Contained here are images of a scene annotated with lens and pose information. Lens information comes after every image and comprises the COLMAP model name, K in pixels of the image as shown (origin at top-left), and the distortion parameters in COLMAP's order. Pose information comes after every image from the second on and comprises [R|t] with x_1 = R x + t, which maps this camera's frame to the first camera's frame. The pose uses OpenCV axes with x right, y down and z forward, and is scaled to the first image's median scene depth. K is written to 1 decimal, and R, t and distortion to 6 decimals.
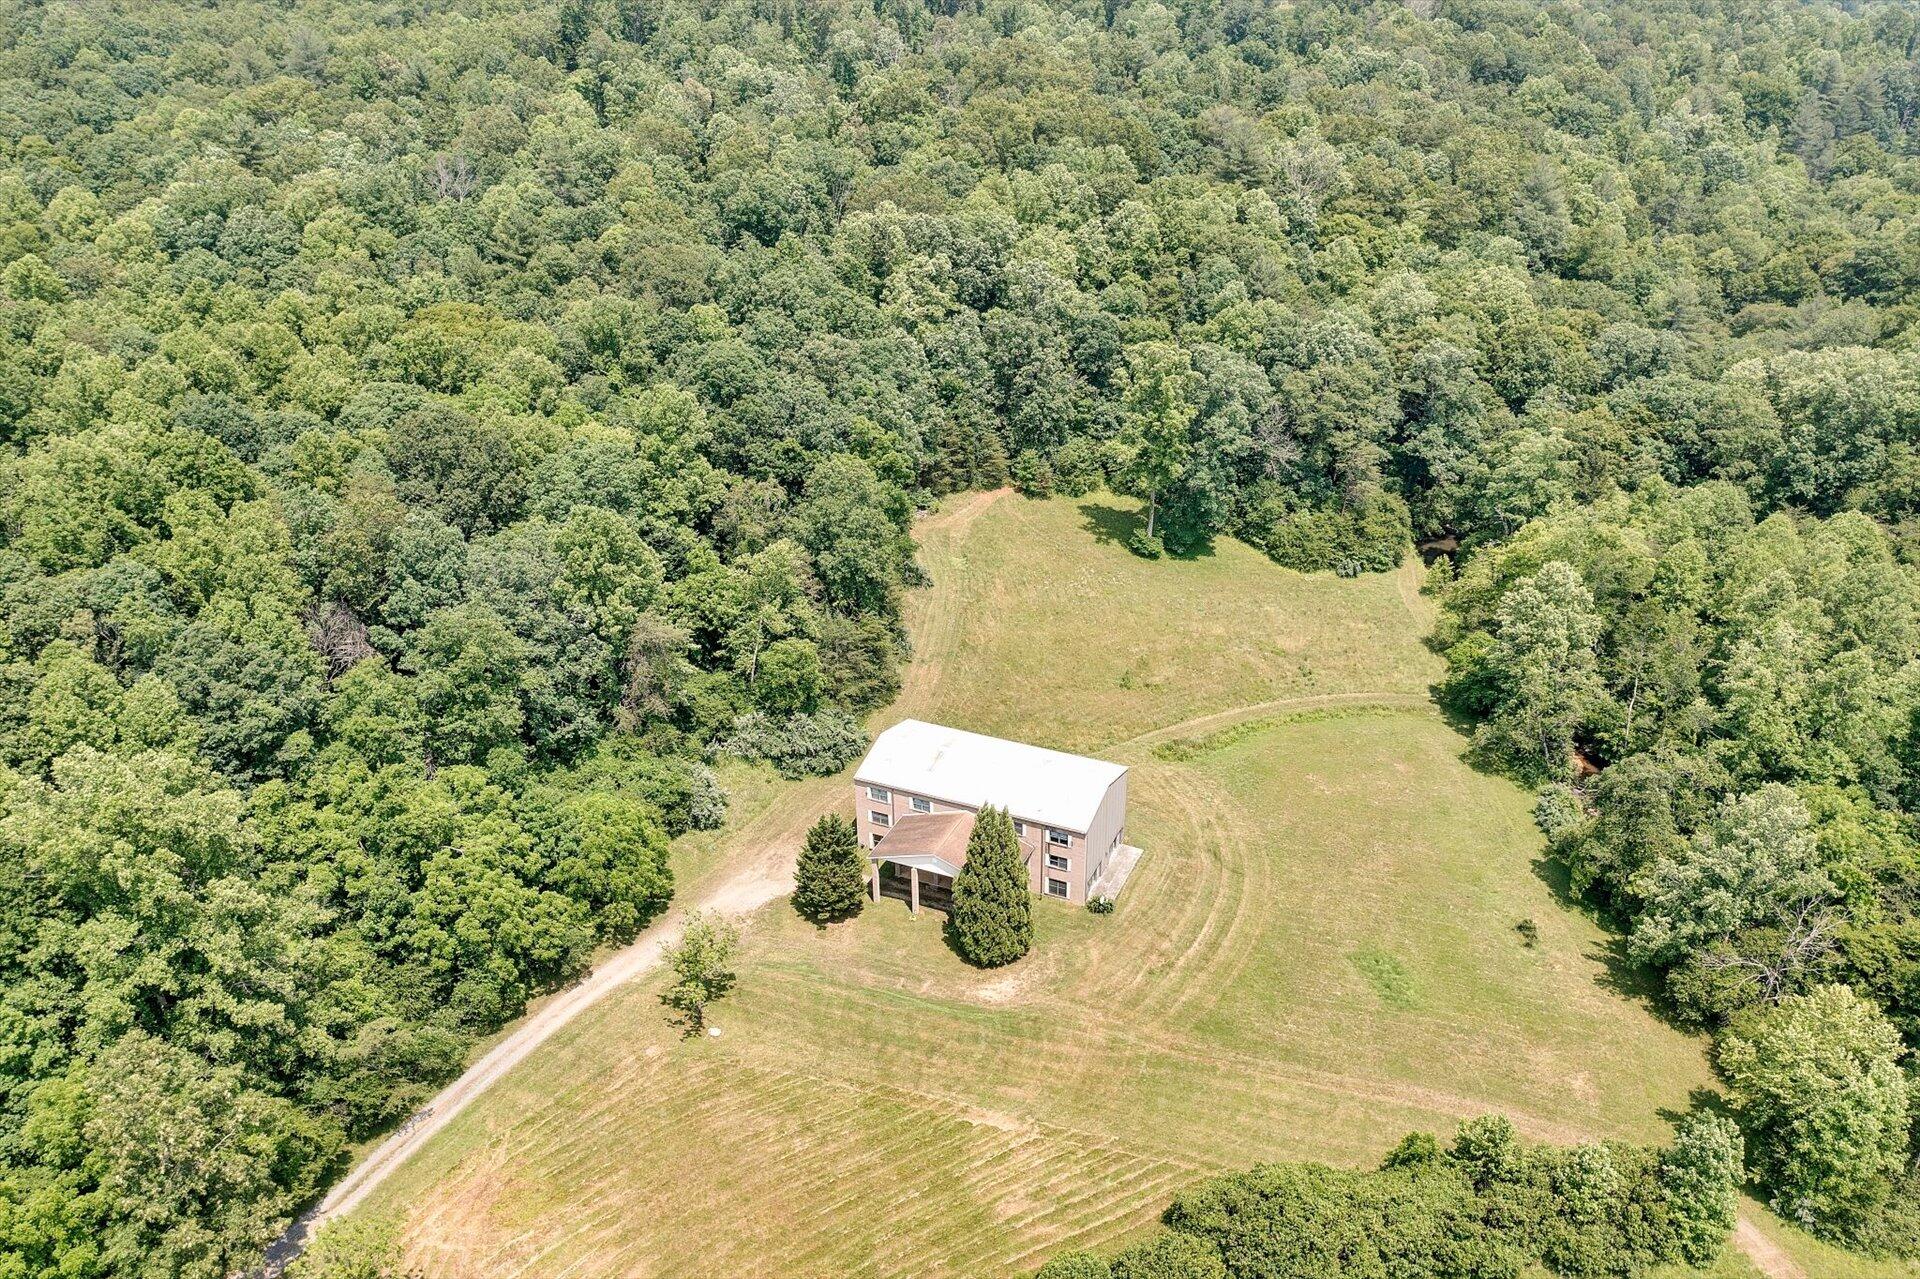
lens RADIAL K [[1501.8, 0, 960.0], [0, 1501.8, 639.5], [0, 0, 1]] dist [-0.066069, 0.000826]
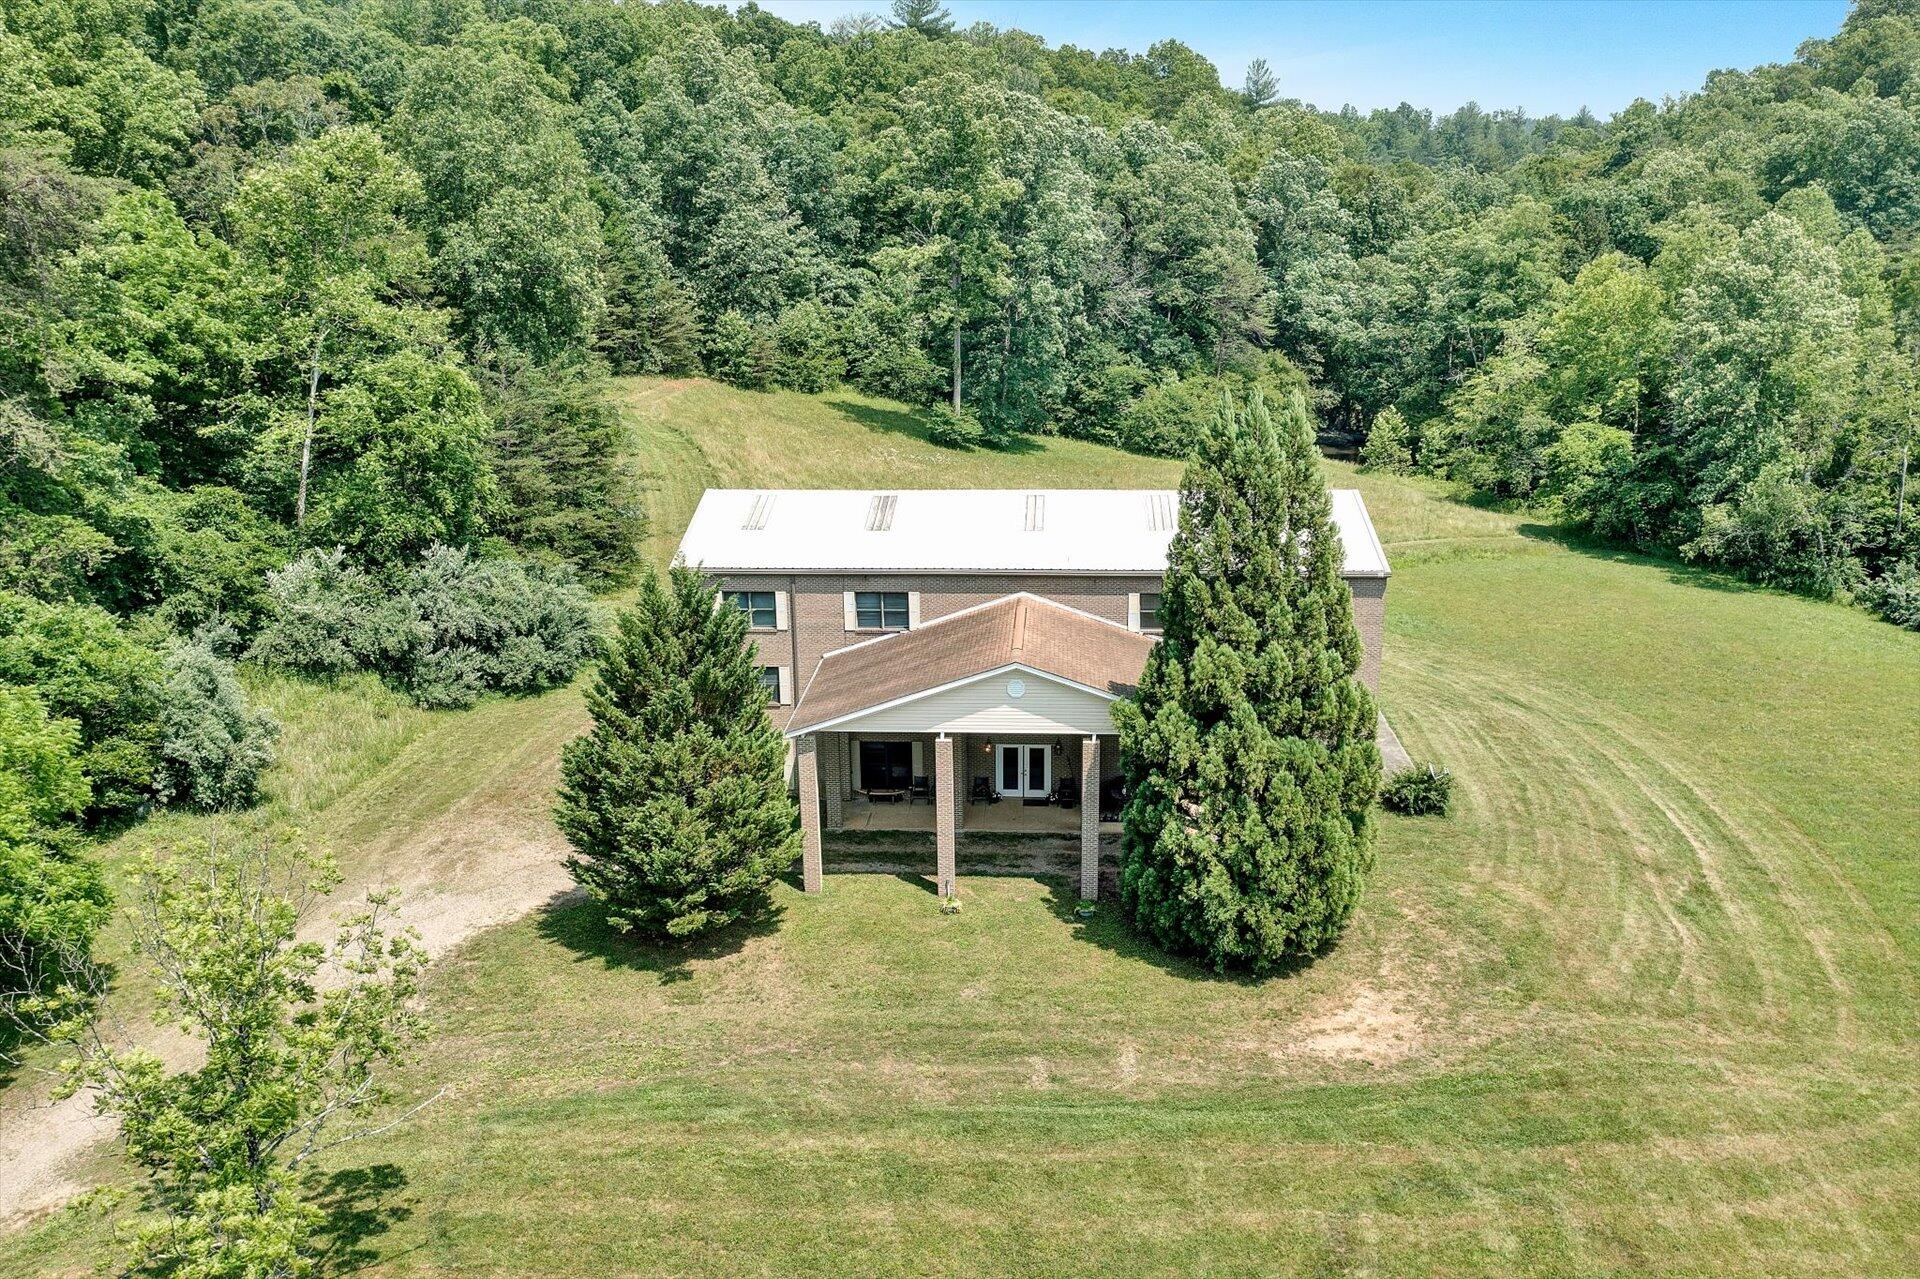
lens RADIAL K [[1501.8, 0, 960.0], [0, 1501.8, 639.5], [0, 0, 1]] dist [-0.066069, 0.000826]
pose [[0.934583, -0.089775, 0.344231, -0.128695], [0.156296, 0.972861, -0.170623, 0.177247], [-0.319571, 0.213263, 0.923251, 0.659157]]
